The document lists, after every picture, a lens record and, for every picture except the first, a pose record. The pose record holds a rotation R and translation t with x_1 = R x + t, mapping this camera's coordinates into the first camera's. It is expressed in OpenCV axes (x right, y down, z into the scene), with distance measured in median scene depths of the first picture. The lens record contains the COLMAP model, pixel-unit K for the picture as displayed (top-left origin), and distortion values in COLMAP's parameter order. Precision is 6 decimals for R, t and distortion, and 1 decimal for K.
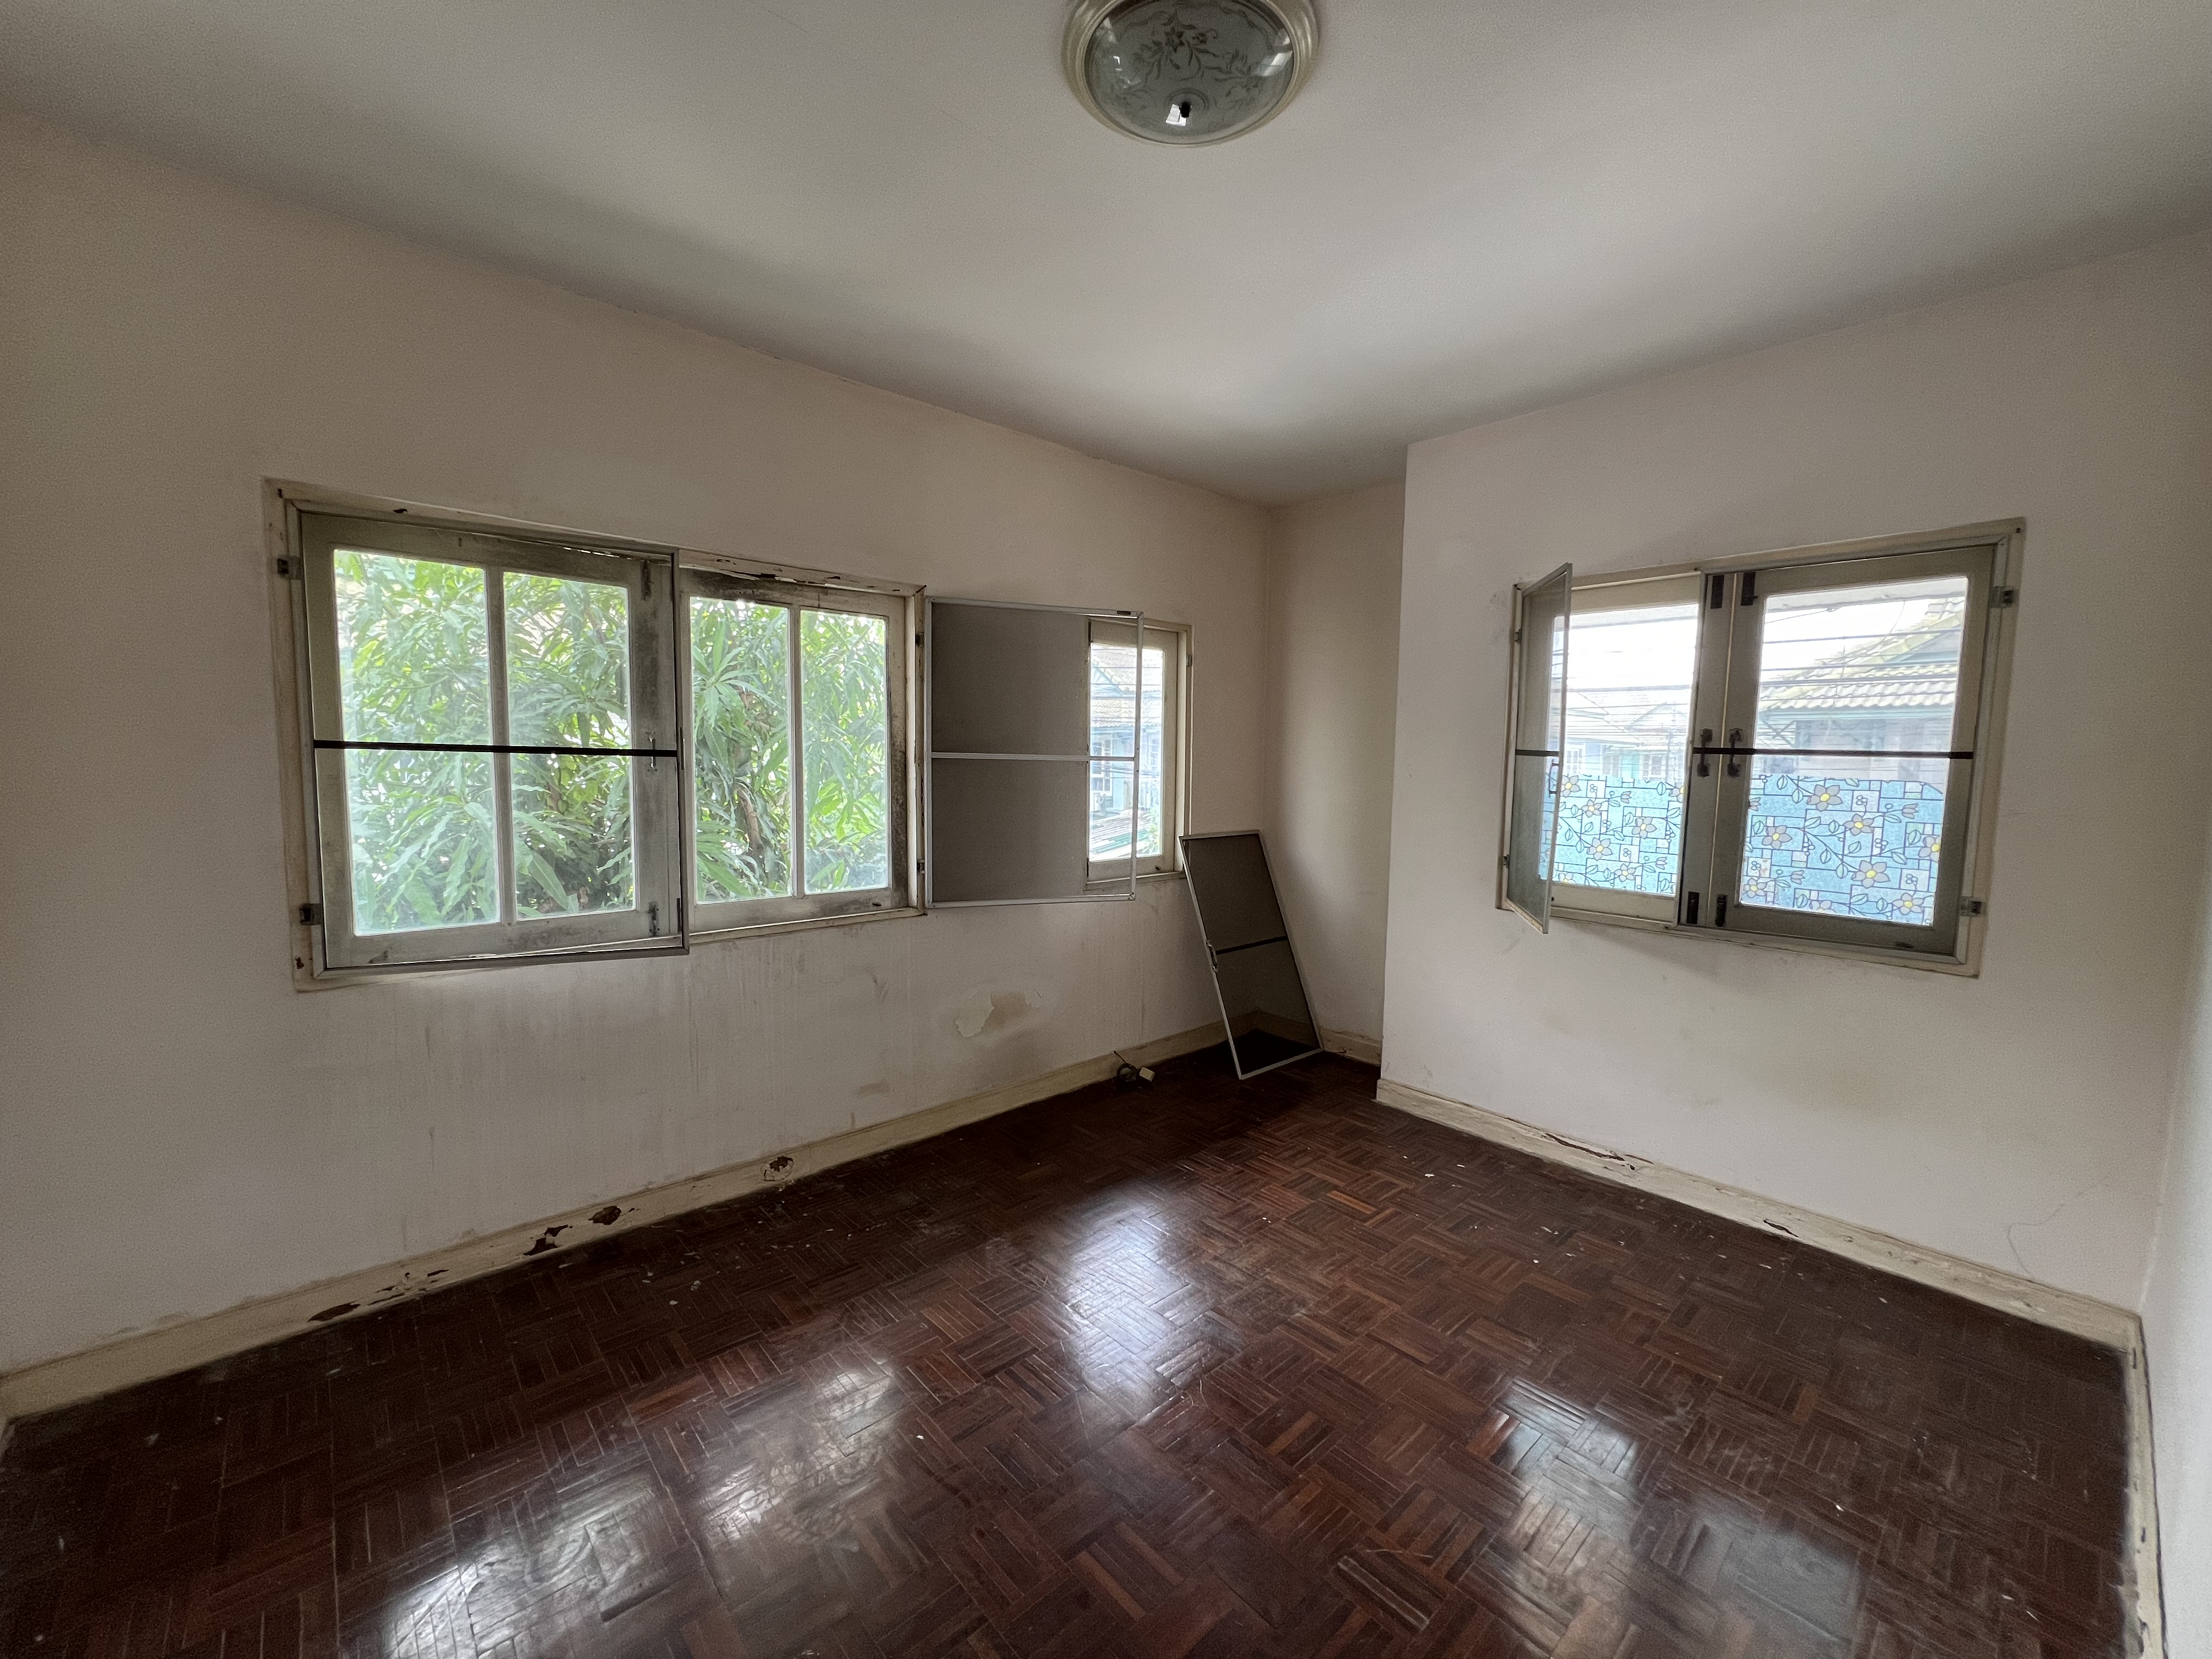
lens RADIAL K [[881.5, 0, 1106.0], [0, 881.5, 829.5], [0, 0, 1]] dist [-0.001474, 0.000157]
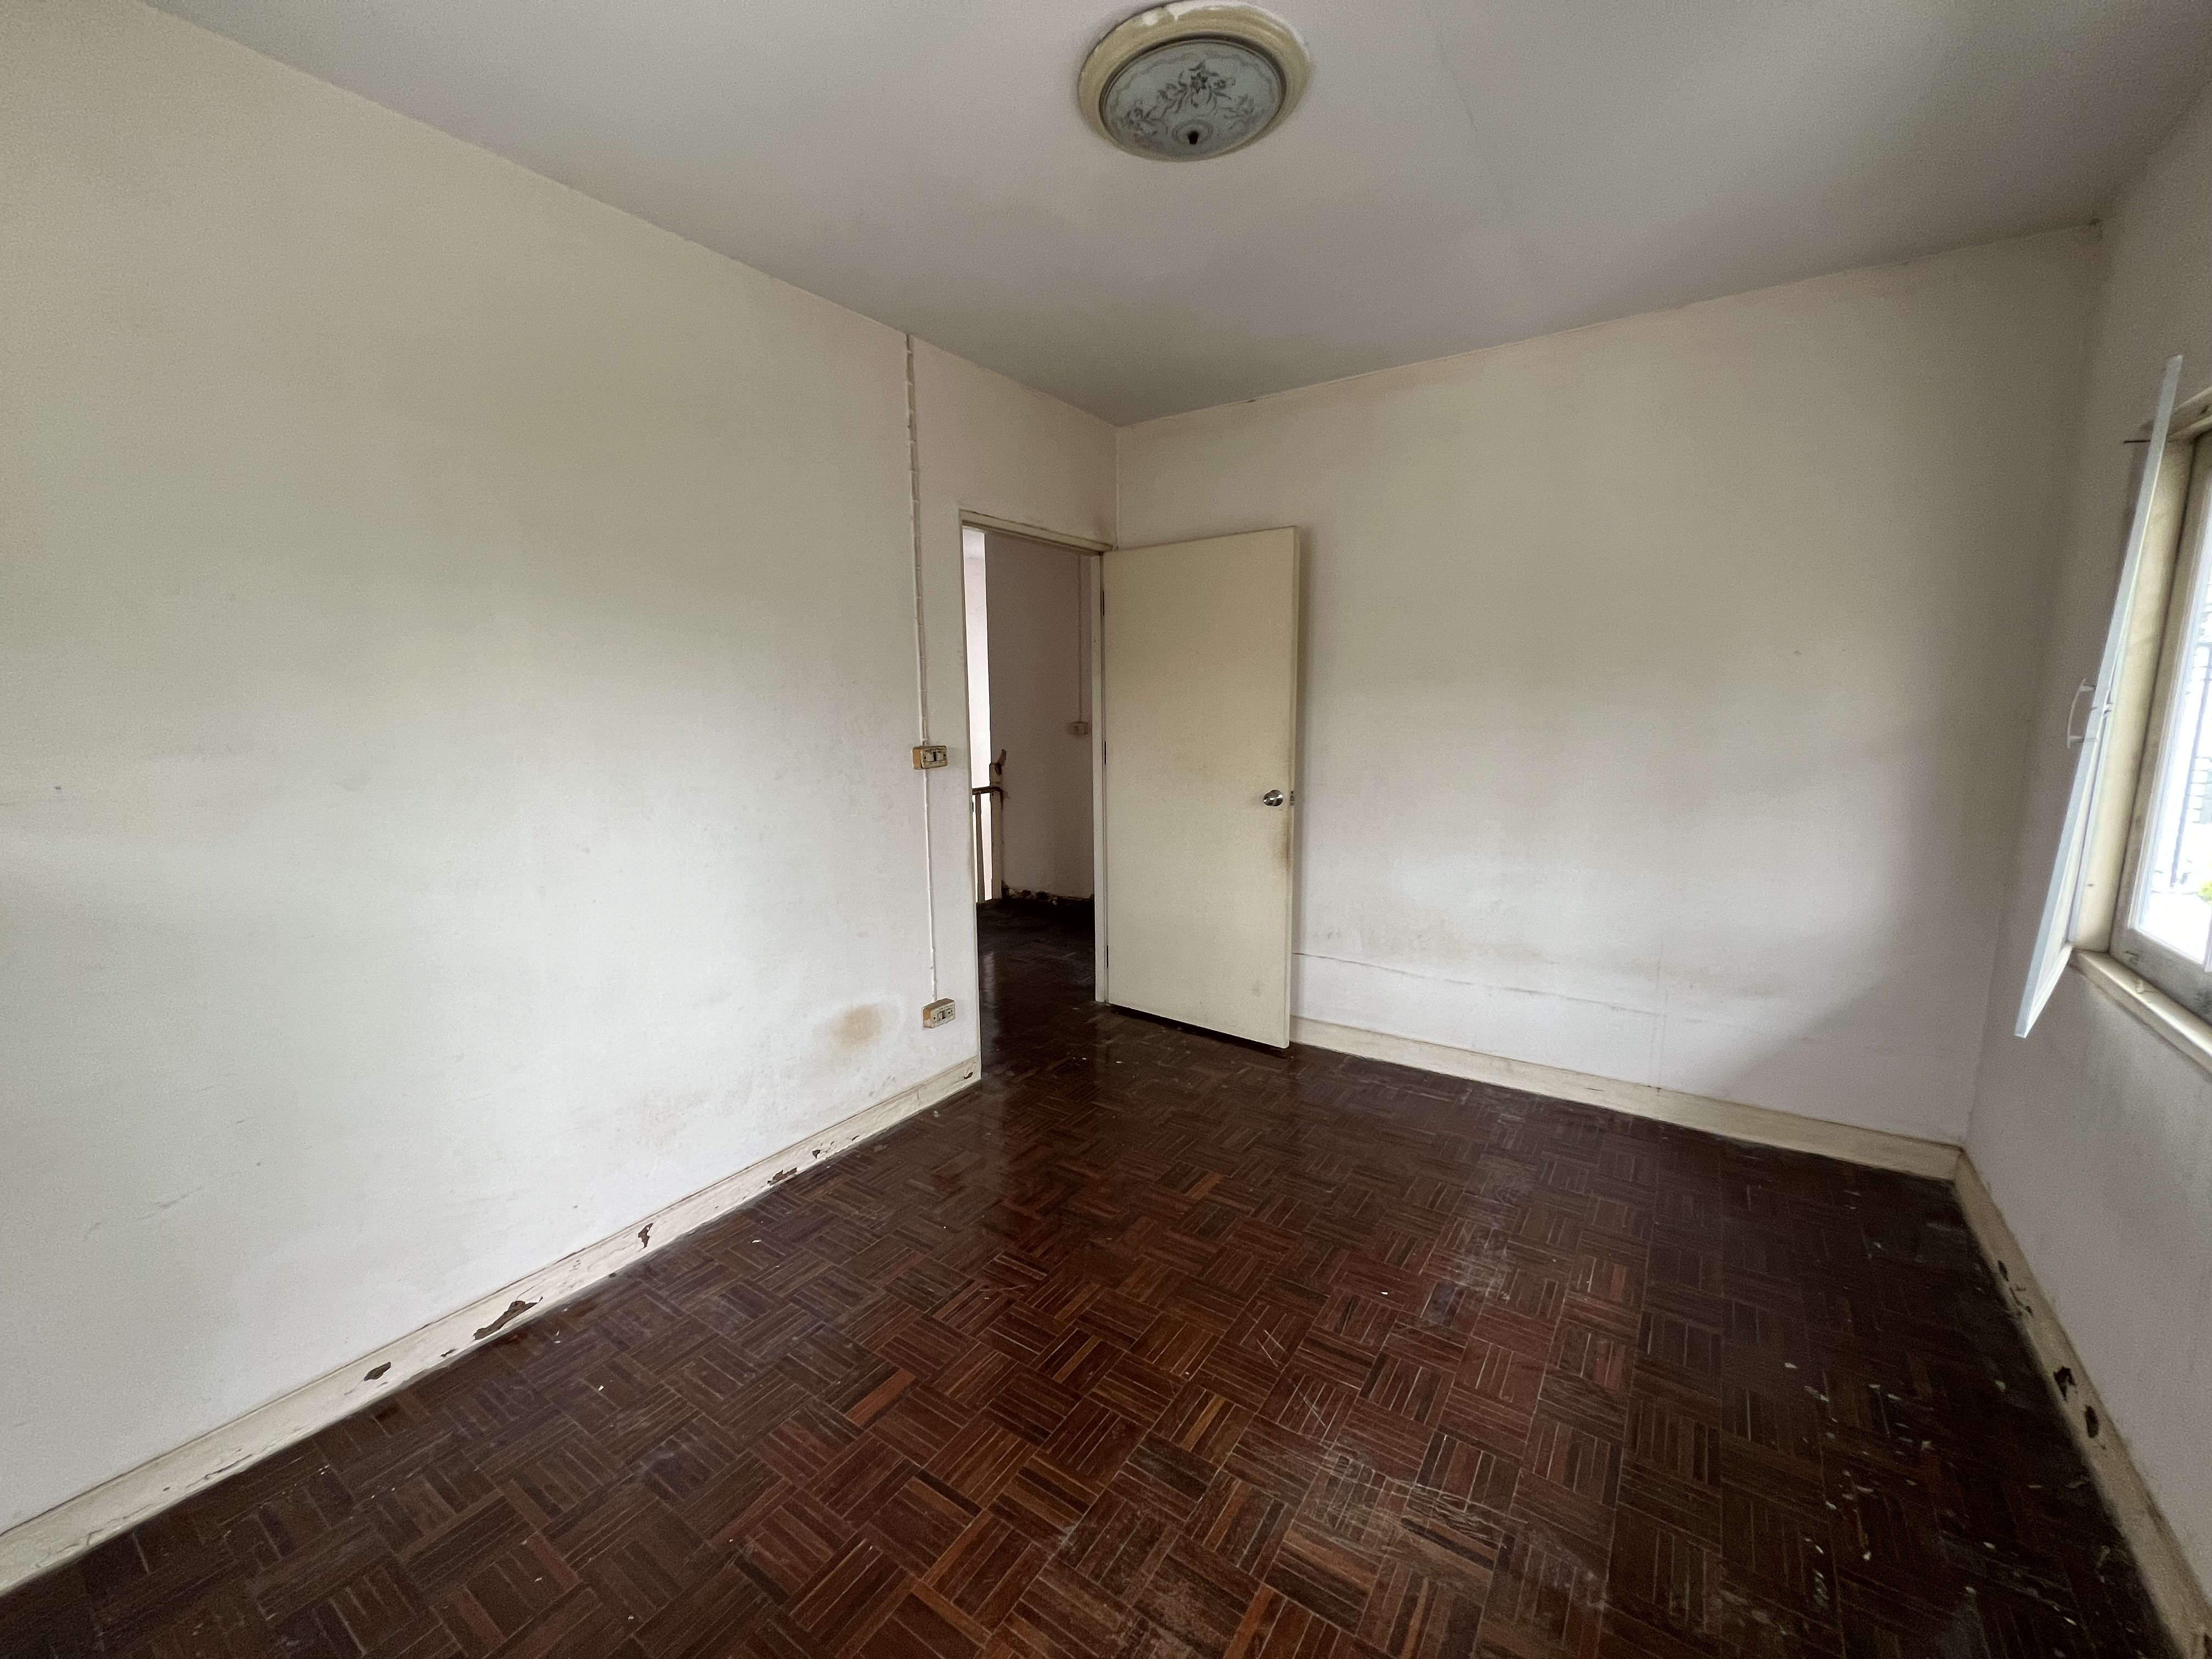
lens RADIAL K [[881.5, 0, 1106.0], [0, 881.5, 829.5], [0, 0, 1]] dist [-0.001474, 0.000157]
pose [[-0.970525, 0.032049, -0.238858, 0.338436], [-0.022837, 0.974428, 0.223535, -0.143425], [0.239914, 0.222401, -0.944976, 1.542079]]
